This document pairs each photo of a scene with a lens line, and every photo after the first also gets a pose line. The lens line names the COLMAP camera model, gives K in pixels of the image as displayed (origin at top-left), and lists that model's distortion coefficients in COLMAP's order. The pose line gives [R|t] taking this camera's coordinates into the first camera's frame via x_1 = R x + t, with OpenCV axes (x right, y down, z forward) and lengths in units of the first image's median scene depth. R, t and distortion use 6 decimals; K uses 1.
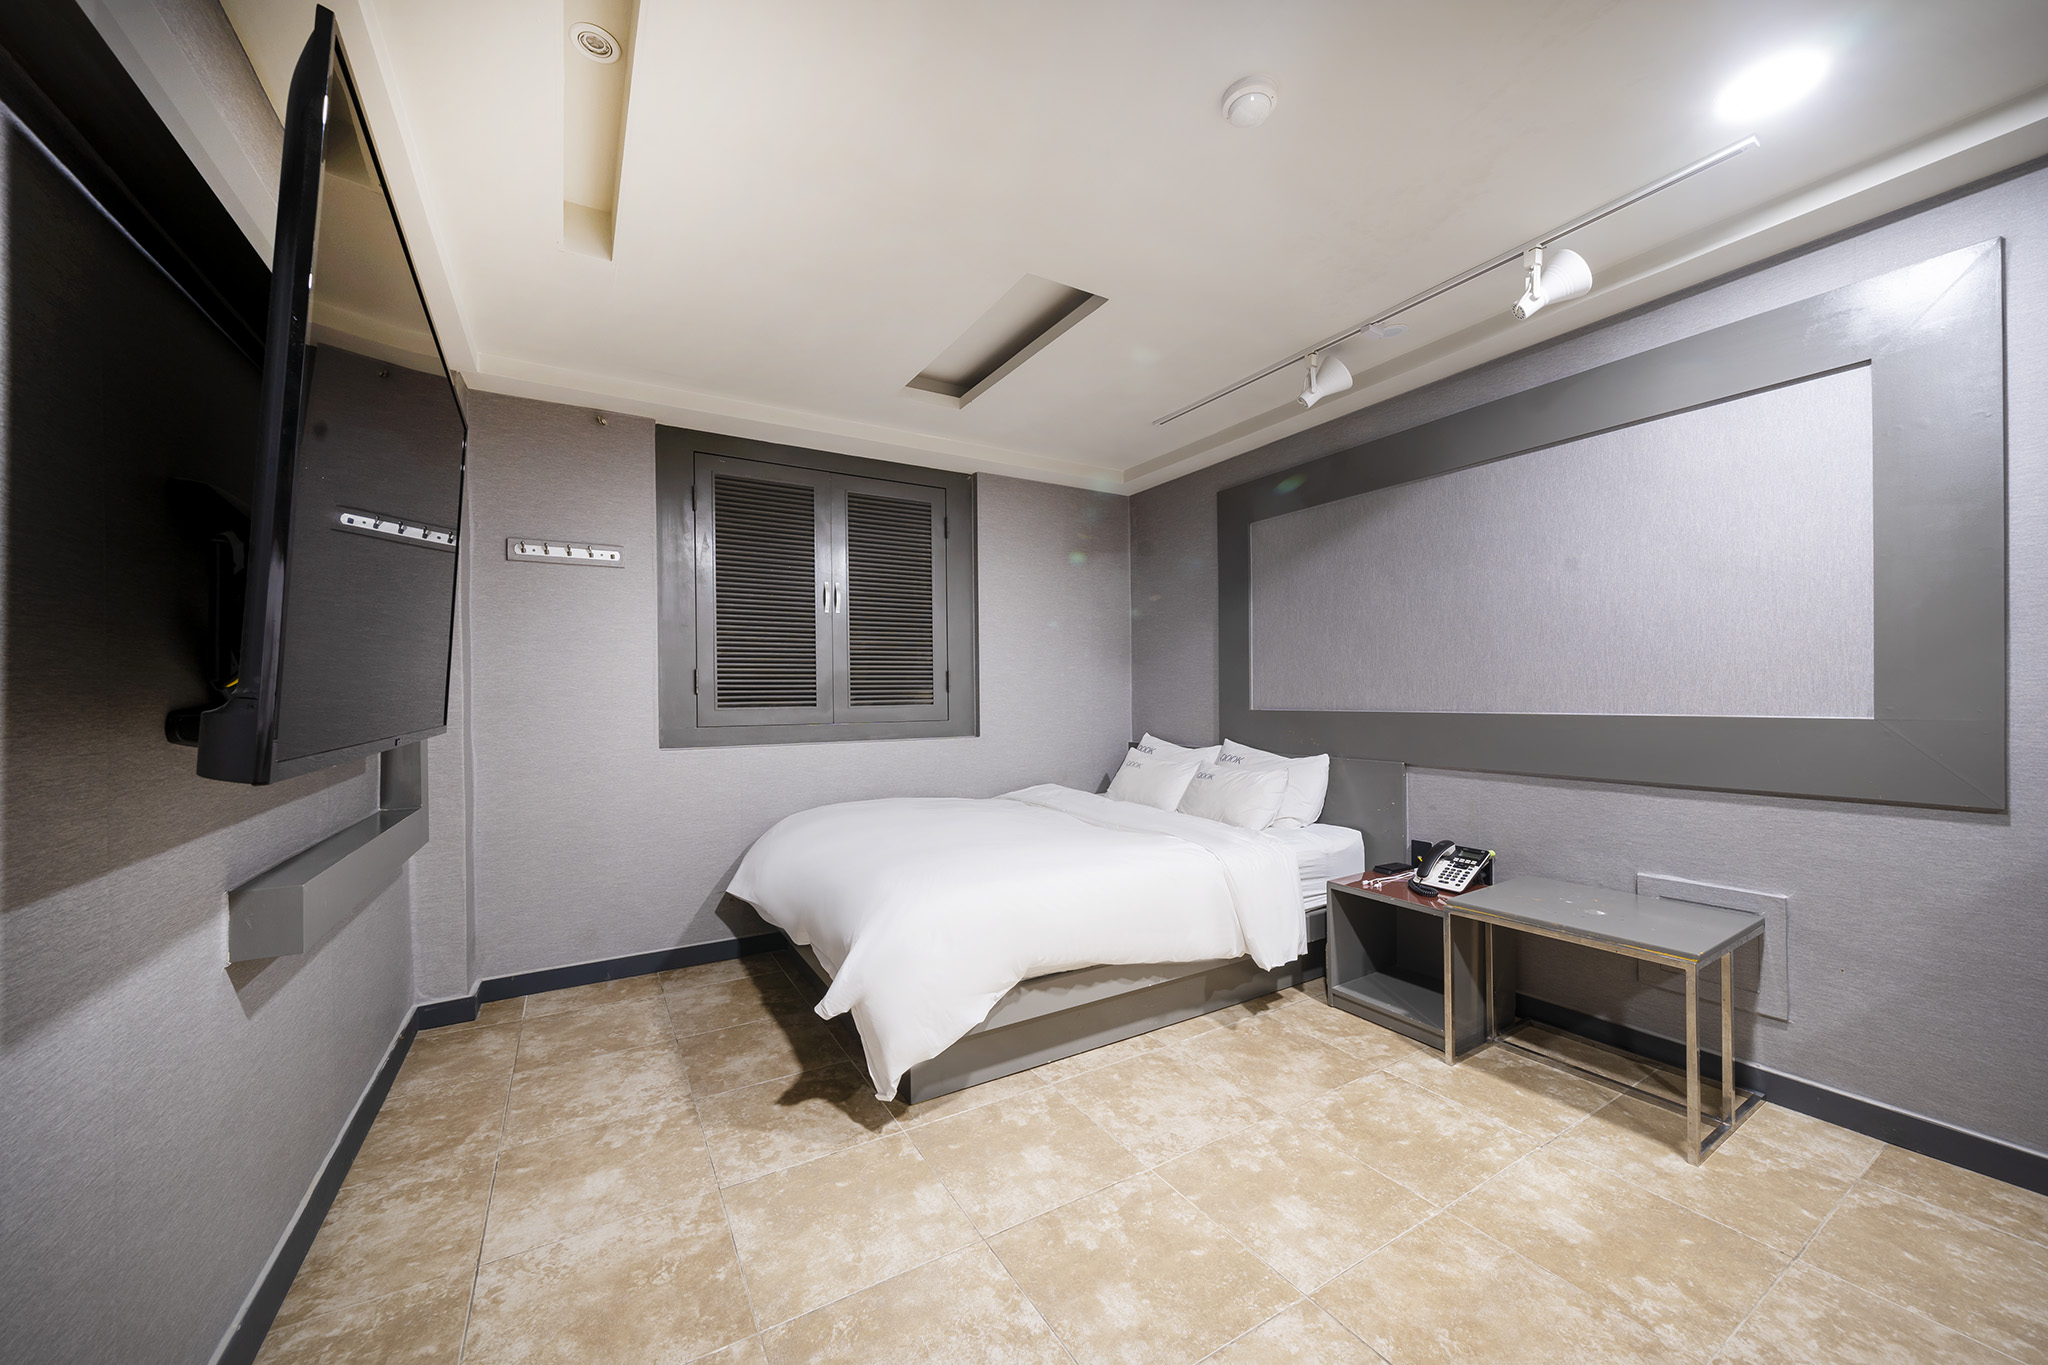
lens RADIAL K [[753.9, 0, 1026.3], [0, 753.9, 690.6], [0, 0, 1]] dist [0.000230, 0.000044]
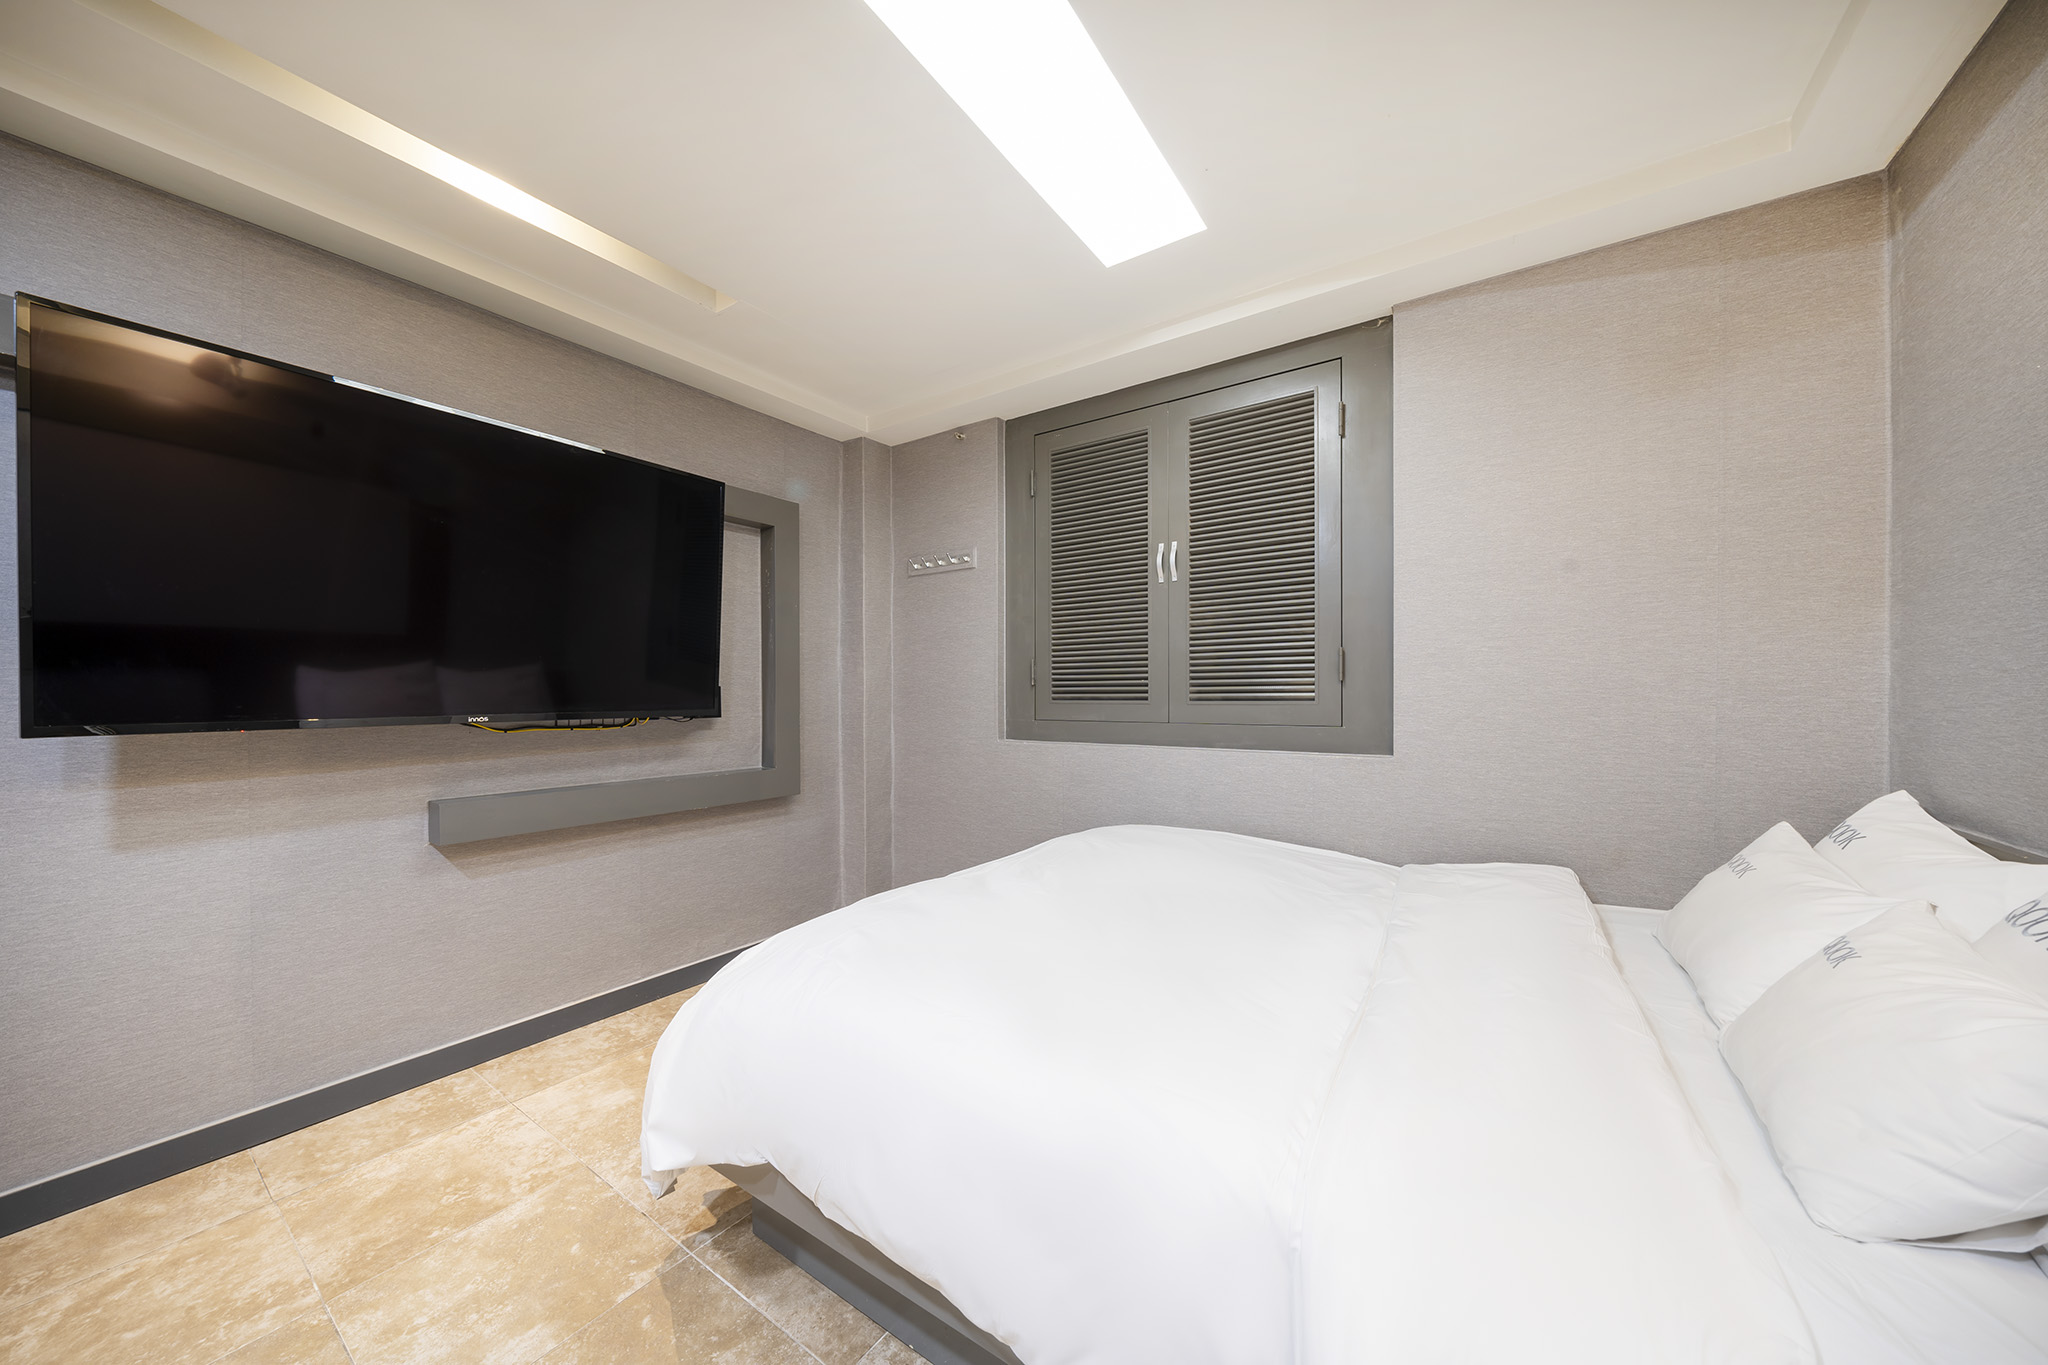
lens RADIAL K [[702.1, 0, 1020.5], [0, 702.1, 687.2], [0, 0, 1]] dist [0.002497, 0.000298]
pose [[0.402477, 0.002066, -0.915428, 0.517759], [0.010381, 0.999923, 0.006820, 0.001256], [0.915371, -0.012248, 0.402424, 0.839241]]
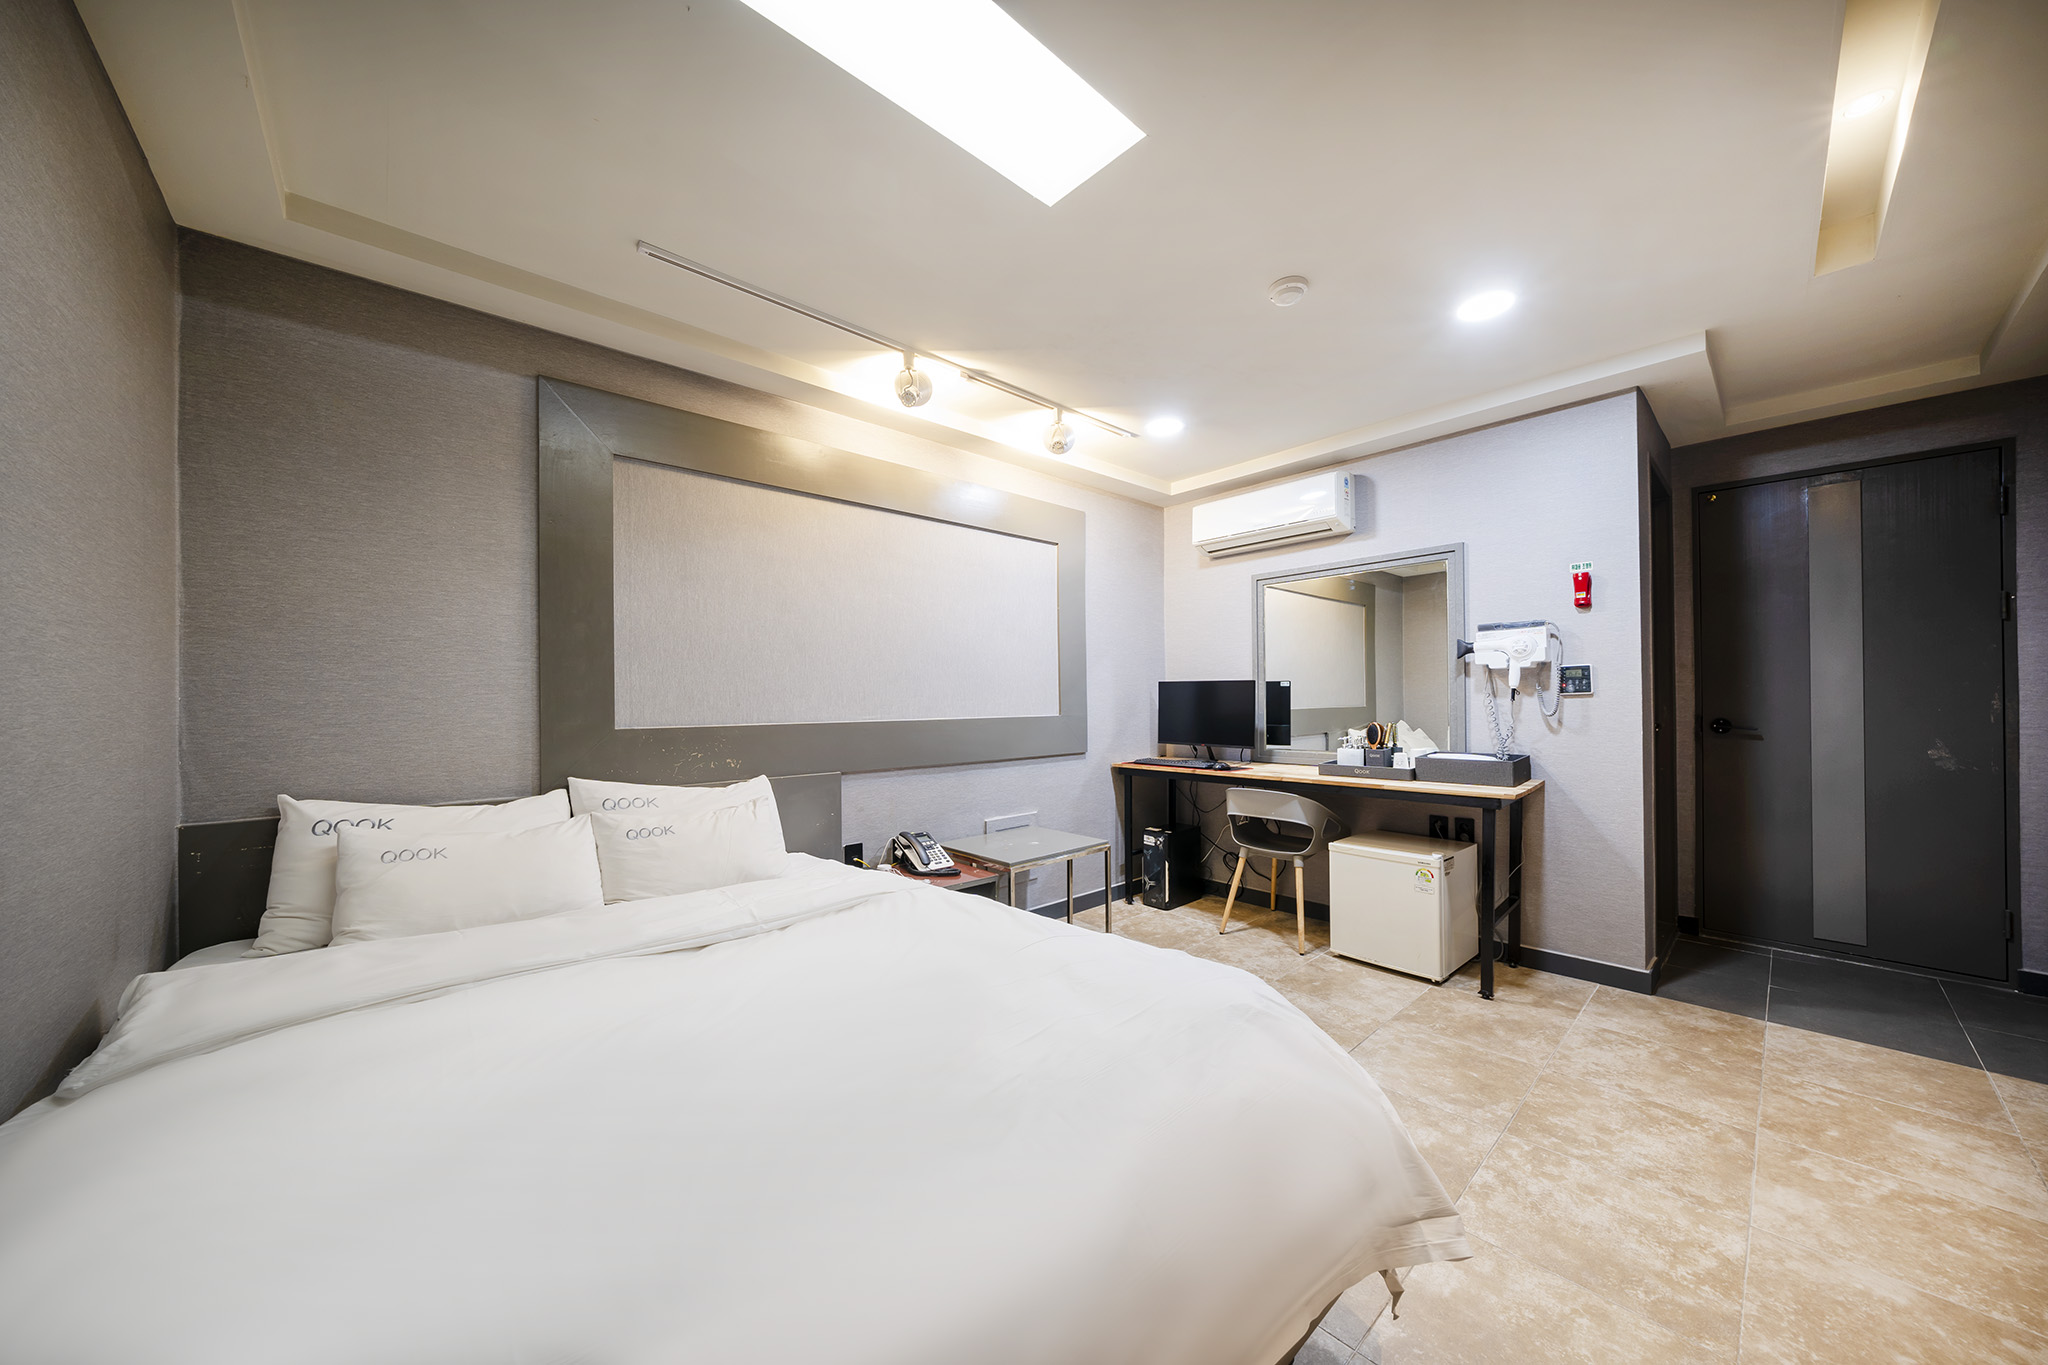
lens RADIAL K [[702.1, 0, 1015.6], [0, 702.1, 694.5], [0, 0, 1]] dist [0.002497, 0.000298]
pose [[-0.200000, 0.009649, 0.979748, -0.599216], [0.000377, 0.999952, -0.009771, -0.002355], [-0.979796, -0.001585, -0.199994, 1.174136]]
